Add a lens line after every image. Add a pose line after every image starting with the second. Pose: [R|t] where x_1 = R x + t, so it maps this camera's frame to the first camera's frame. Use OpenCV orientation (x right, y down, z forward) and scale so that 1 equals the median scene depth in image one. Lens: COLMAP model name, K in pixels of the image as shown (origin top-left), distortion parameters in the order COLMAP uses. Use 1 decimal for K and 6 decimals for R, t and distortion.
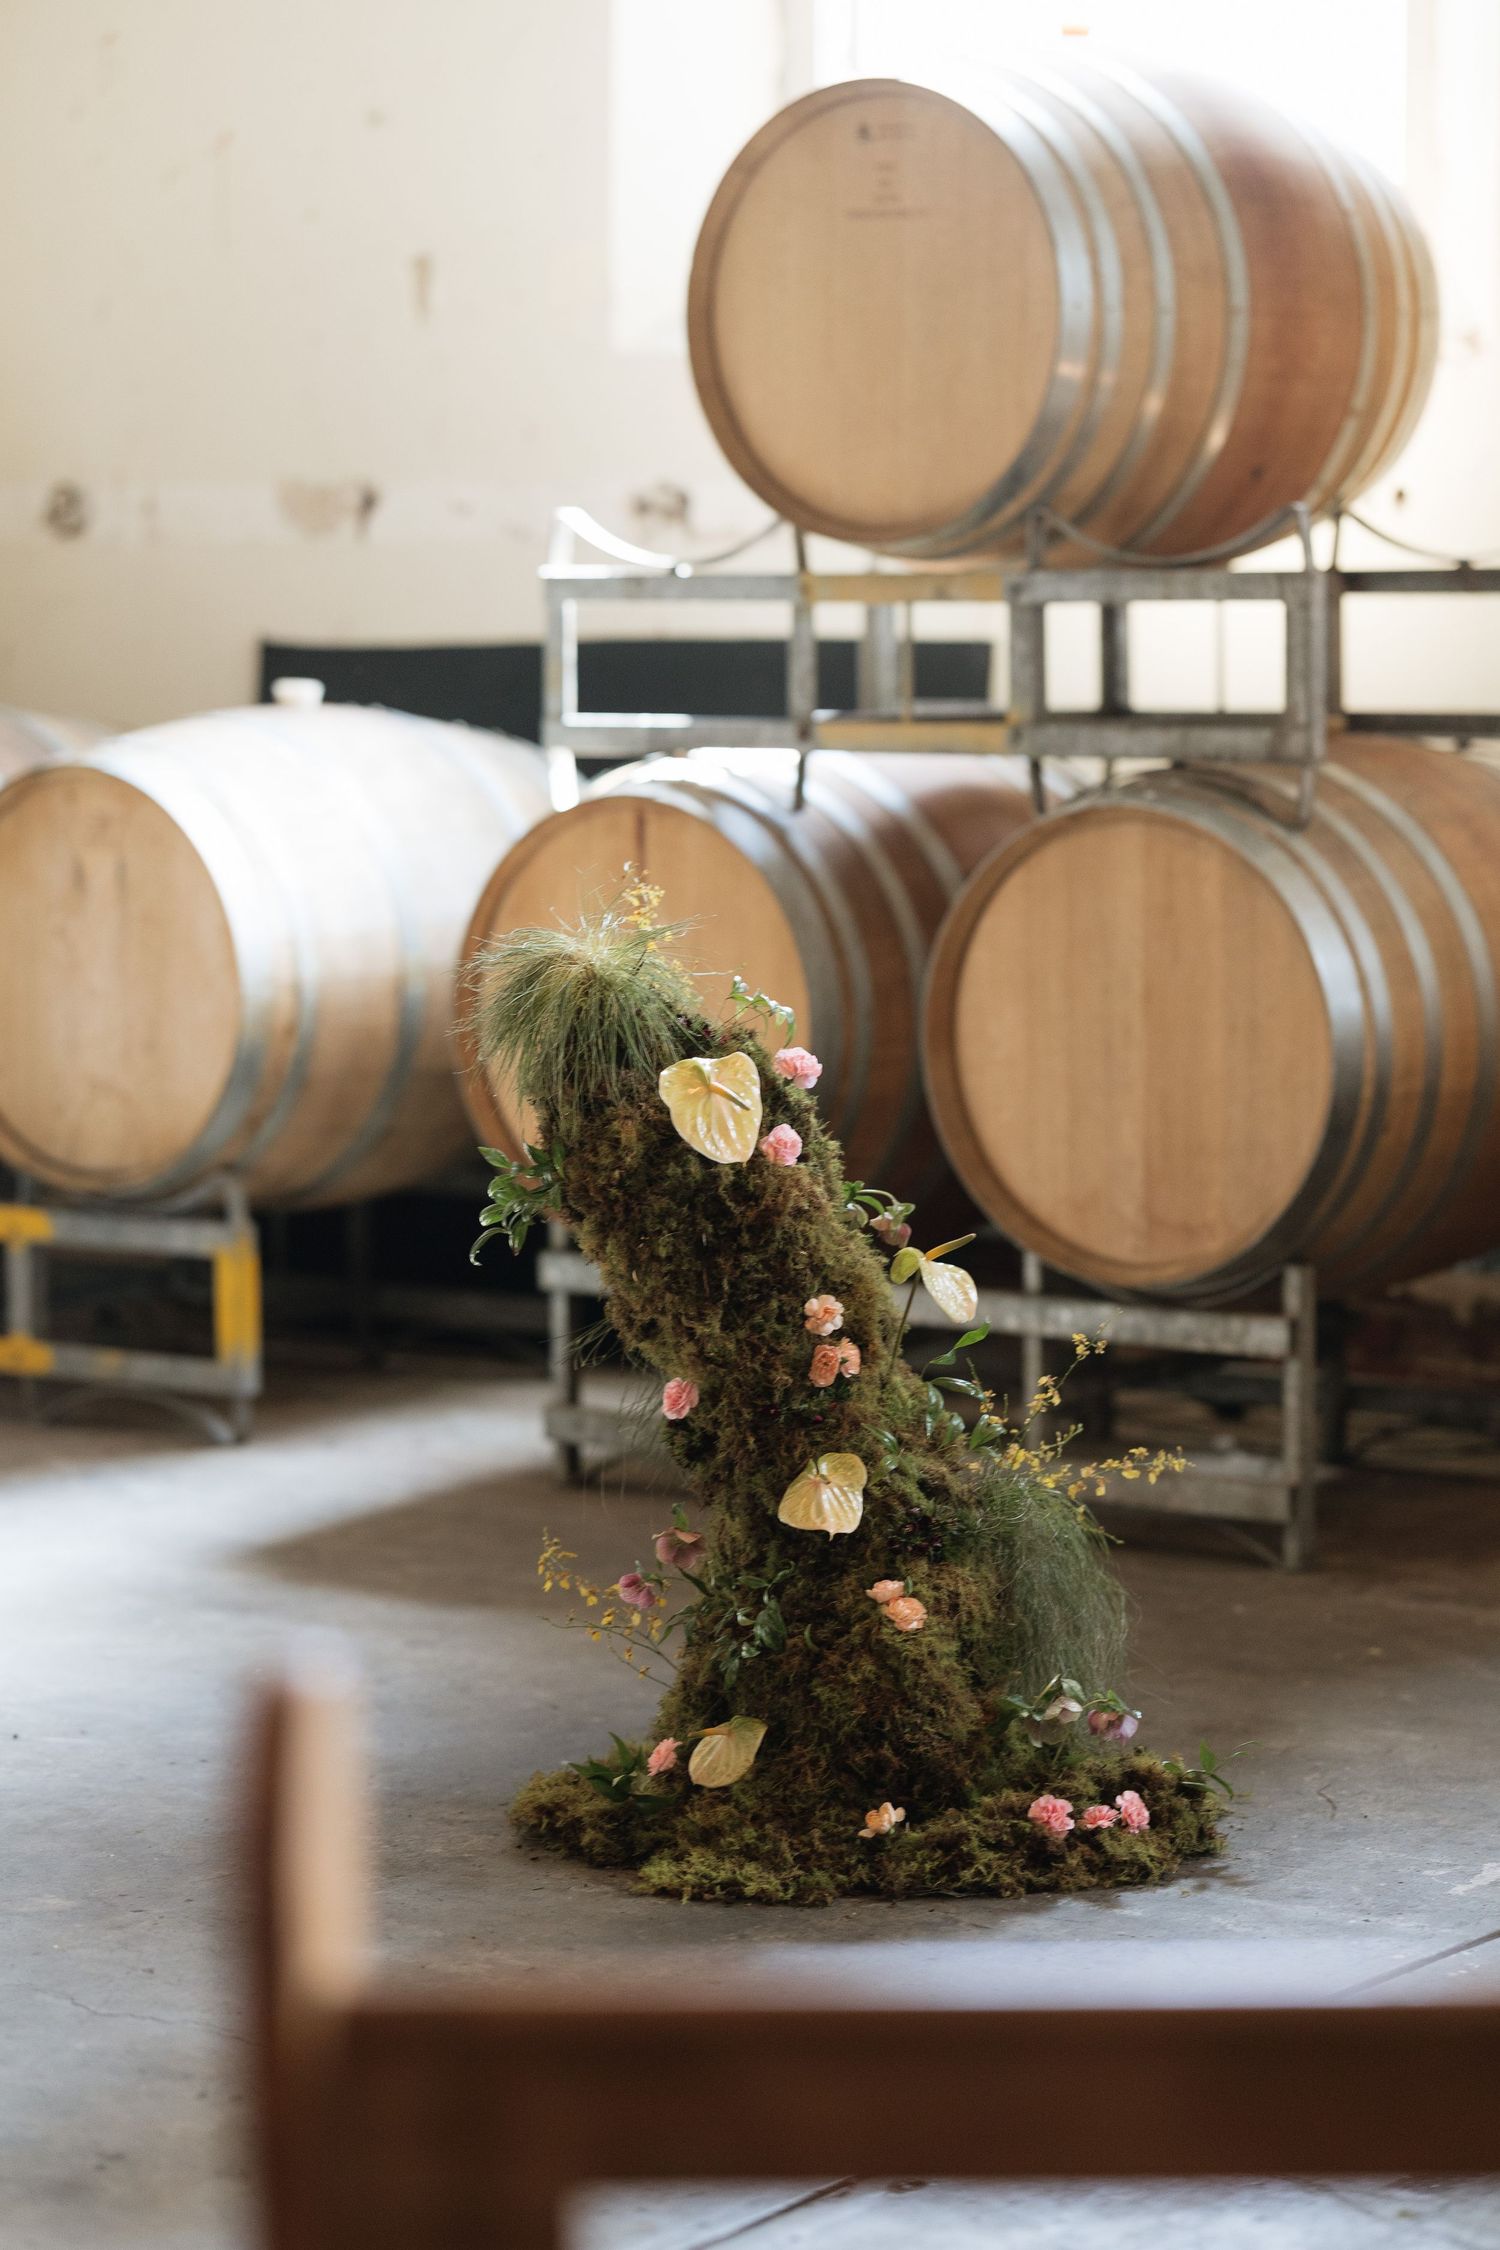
lens RADIAL K [[6108.5, 0, 745.5], [0, 6108.5, 1143.7], [0, 0, 1]] dist [0.048021, 0.000000]
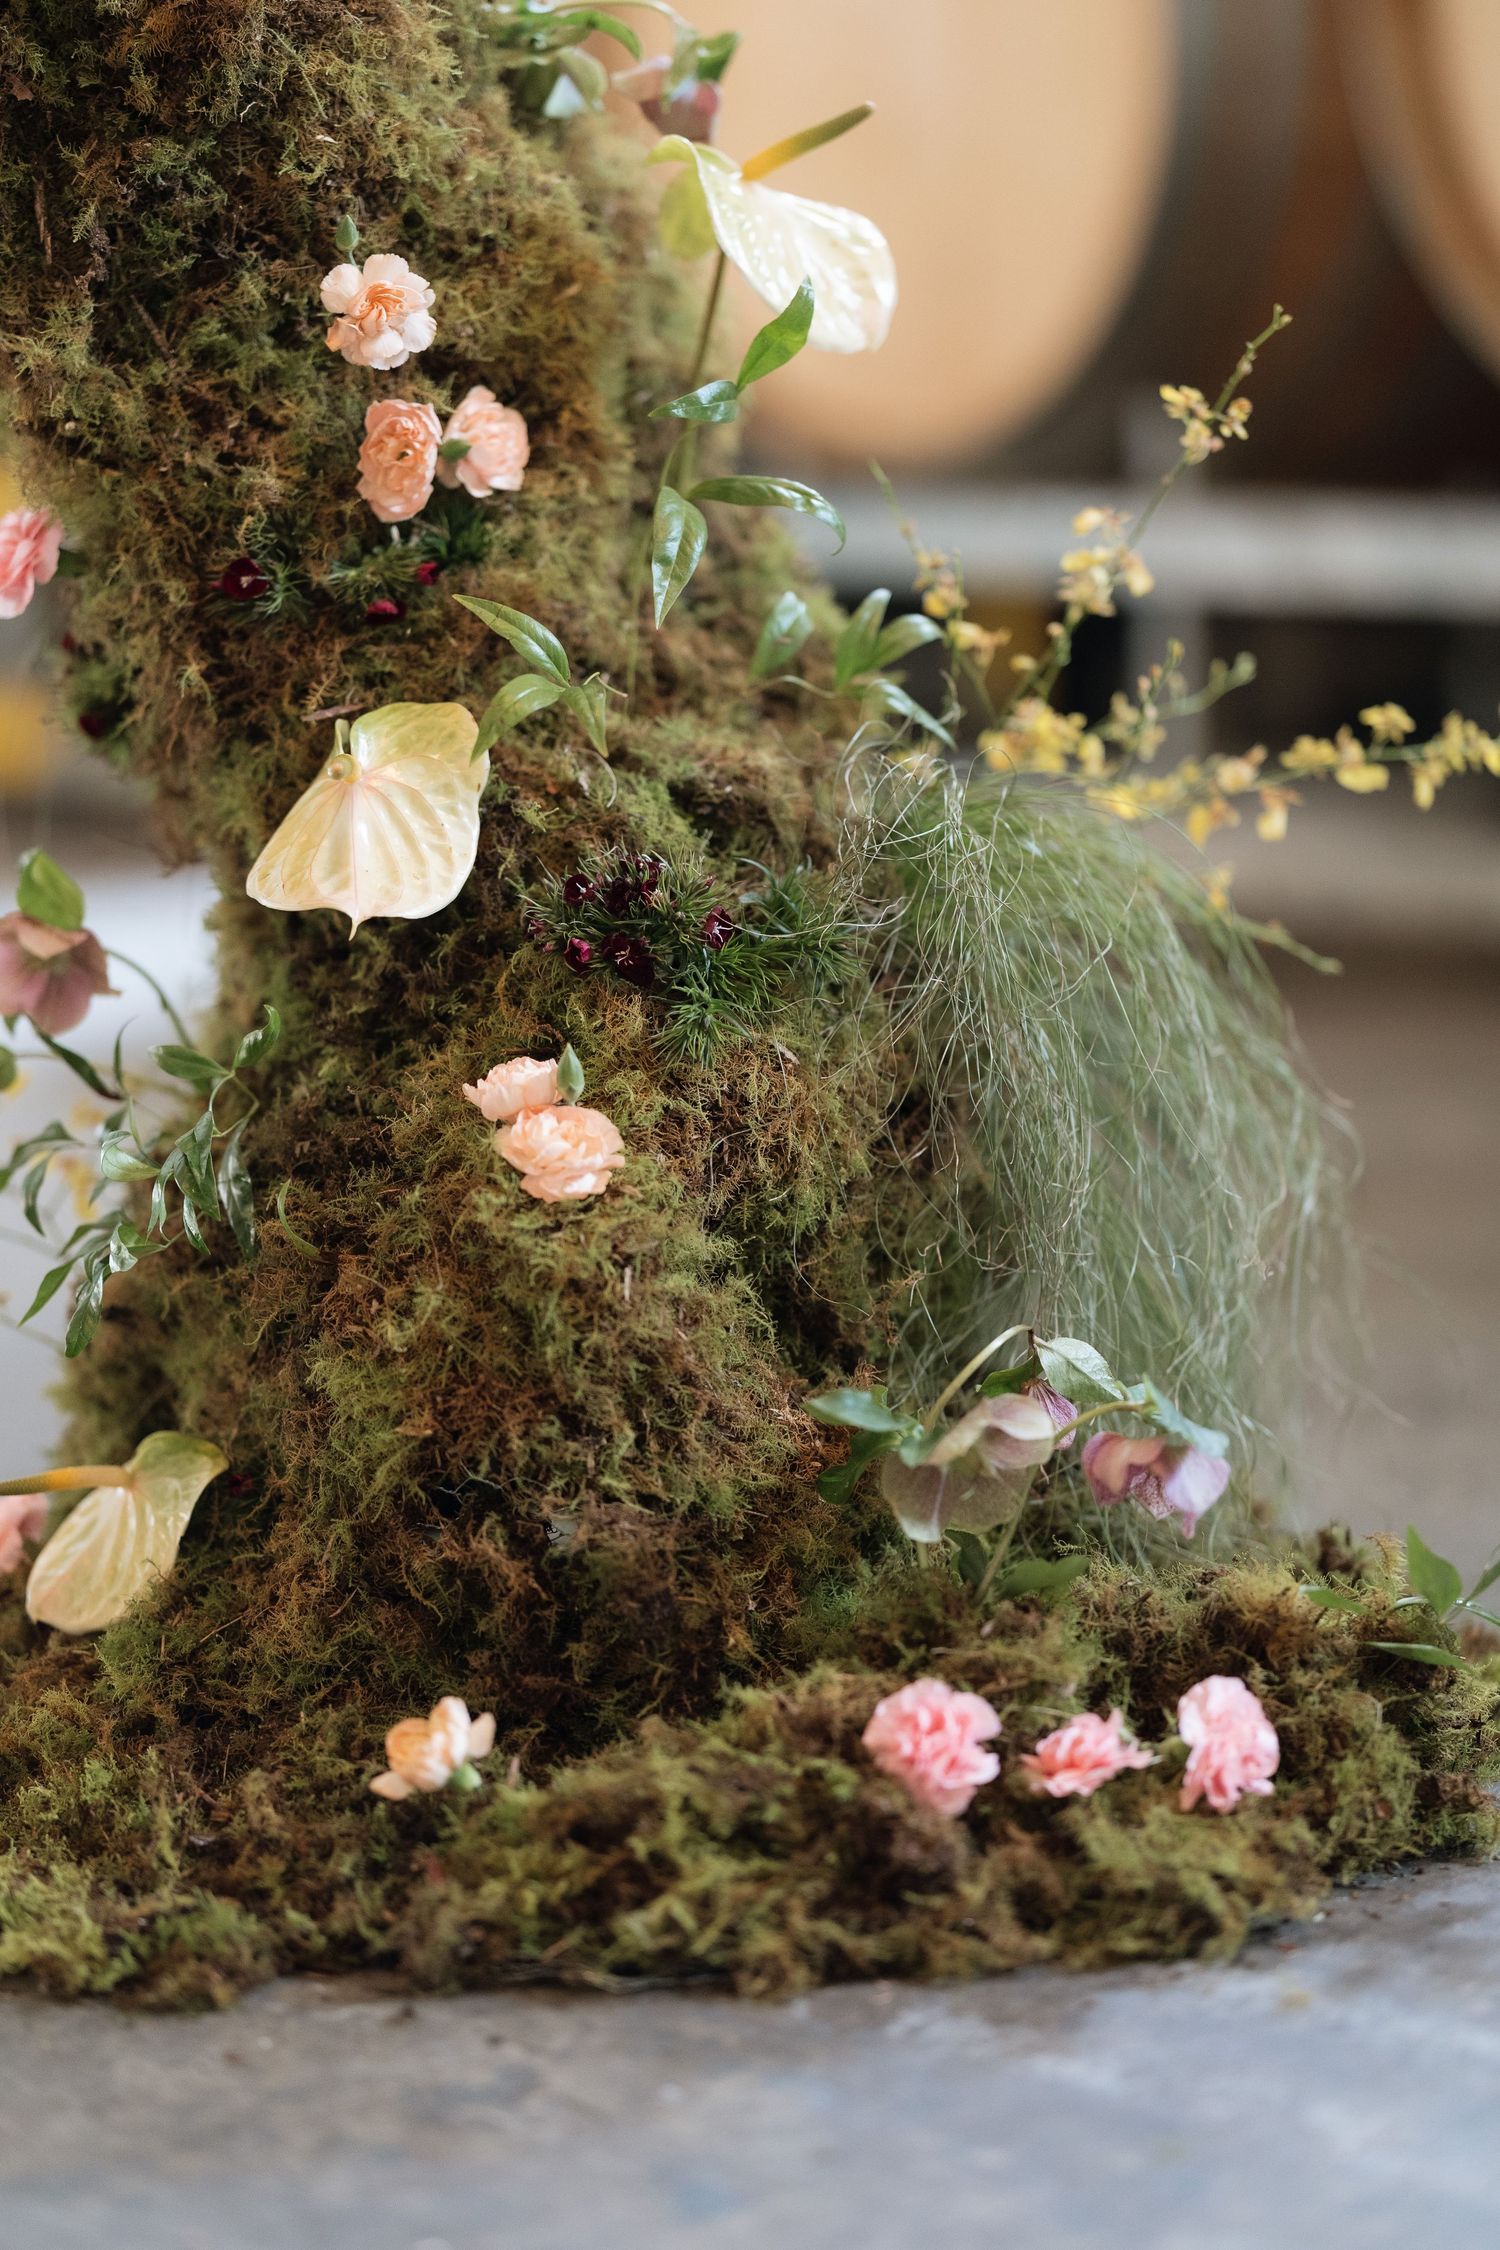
lens RADIAL K [[6108.5, 0, 747.7], [0, 6108.5, 1116.6], [0, 0, 1]] dist [0.048021, 0.000000]
pose [[0.974347, 0.003641, -0.225022, 0.114331], [0.010807, 0.997959, 0.062940, 0.052834], [0.224792, -0.063758, 0.972319, 0.660640]]
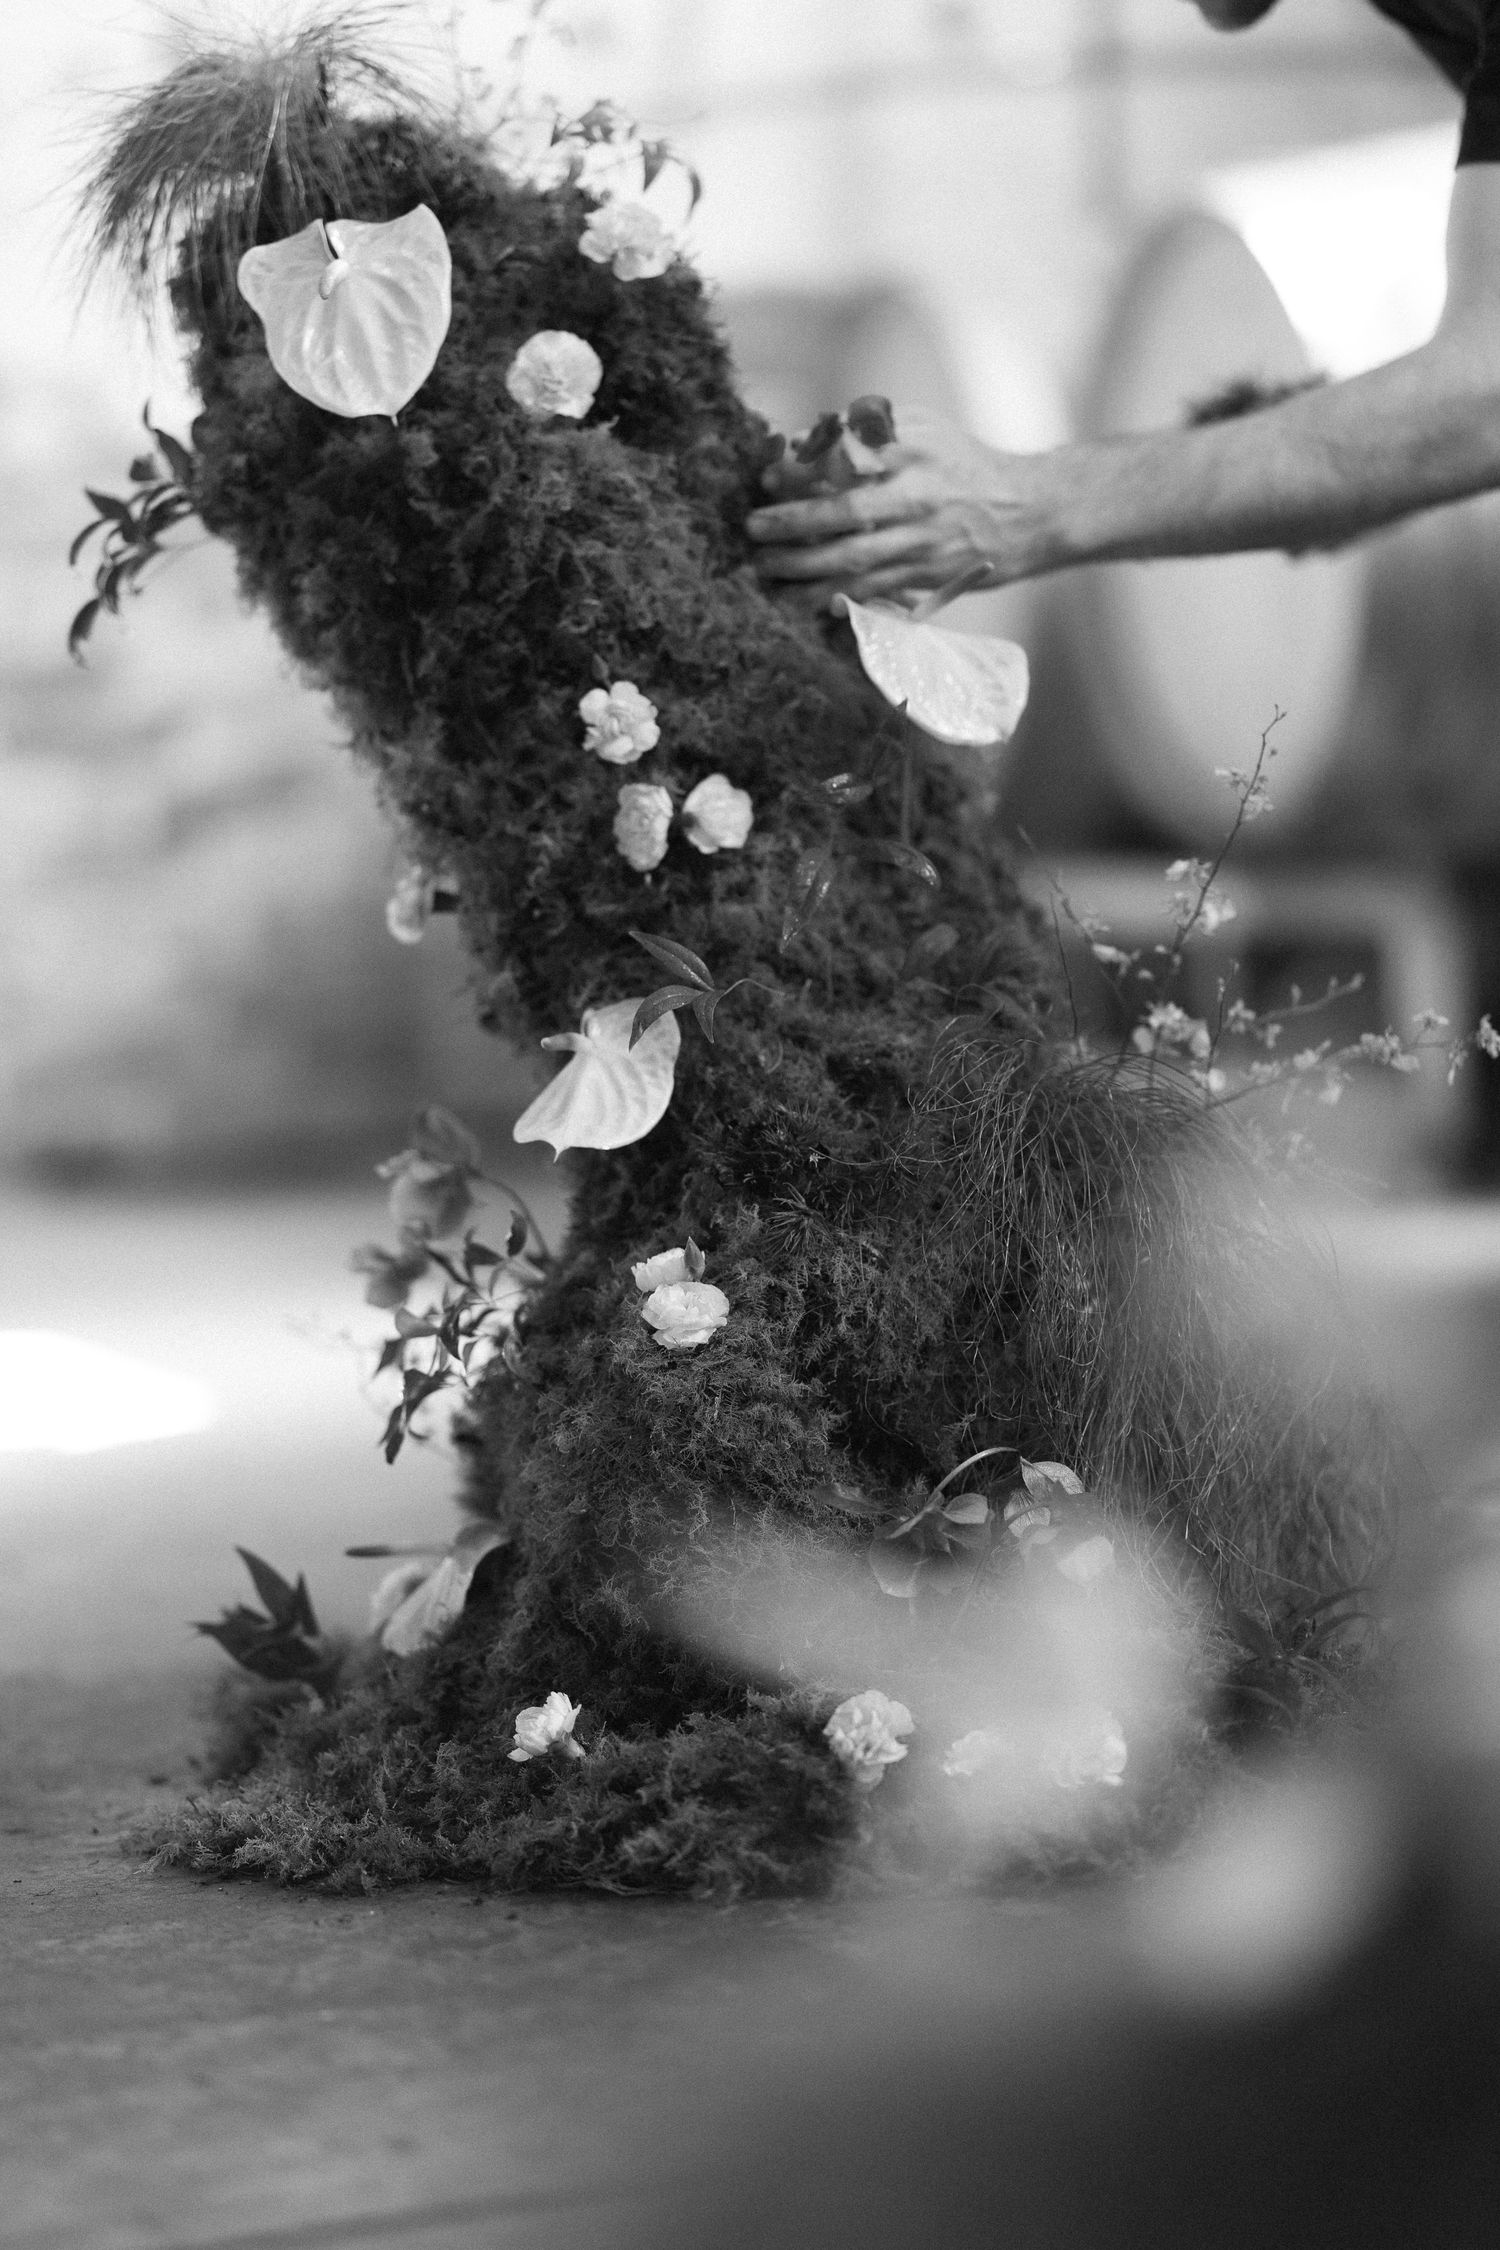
lens RADIAL K [[6108.5, 0, 741.5], [0, 6108.5, 1107.0], [0, 0, 1]] dist [0.048021, 0.000000]
pose [[0.837030, -0.008842, -0.547086, 0.296125], [0.004180, 0.999944, -0.009767, 0.064811], [0.547141, 0.005888, 0.837020, 0.590424]]
